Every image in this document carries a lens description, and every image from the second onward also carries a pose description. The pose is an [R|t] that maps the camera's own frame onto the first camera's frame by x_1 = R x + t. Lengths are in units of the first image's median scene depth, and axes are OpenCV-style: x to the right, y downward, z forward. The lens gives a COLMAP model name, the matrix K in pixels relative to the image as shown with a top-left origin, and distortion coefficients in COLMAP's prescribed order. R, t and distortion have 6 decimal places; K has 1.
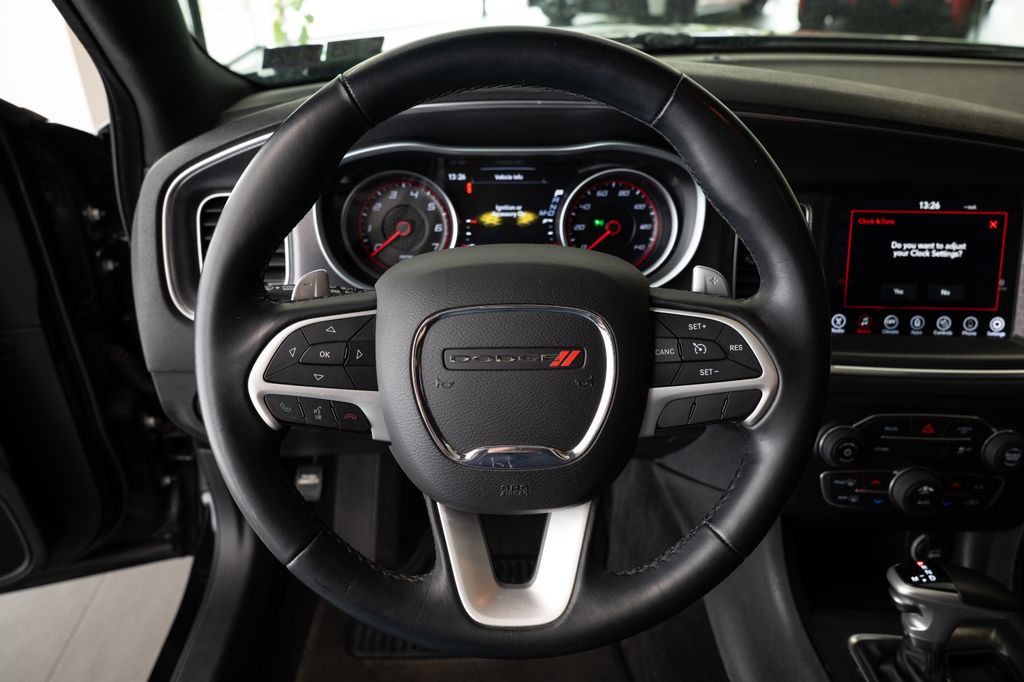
lens RADIAL K [[791.2, 0, 512.0], [0, 791.2, 341.0], [0, 0, 1]] dist [-0.000905, -0.004306]
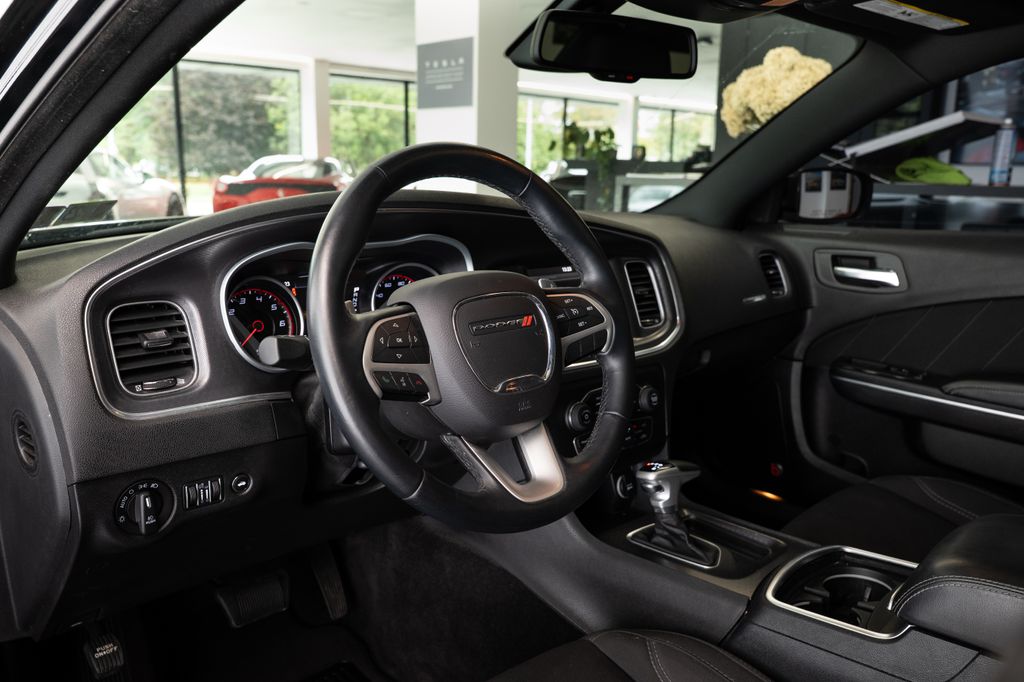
lens RADIAL K [[791.2, 0, 512.0], [0, 791.2, 341.0], [0, 0, 1]] dist [-0.000905, -0.004306]
pose [[0.775779, -0.142582, 0.614684, -0.954010], [0.294987, 0.943084, -0.153539, 0.297804], [-0.557807, 0.300436, 0.773685, -0.259041]]
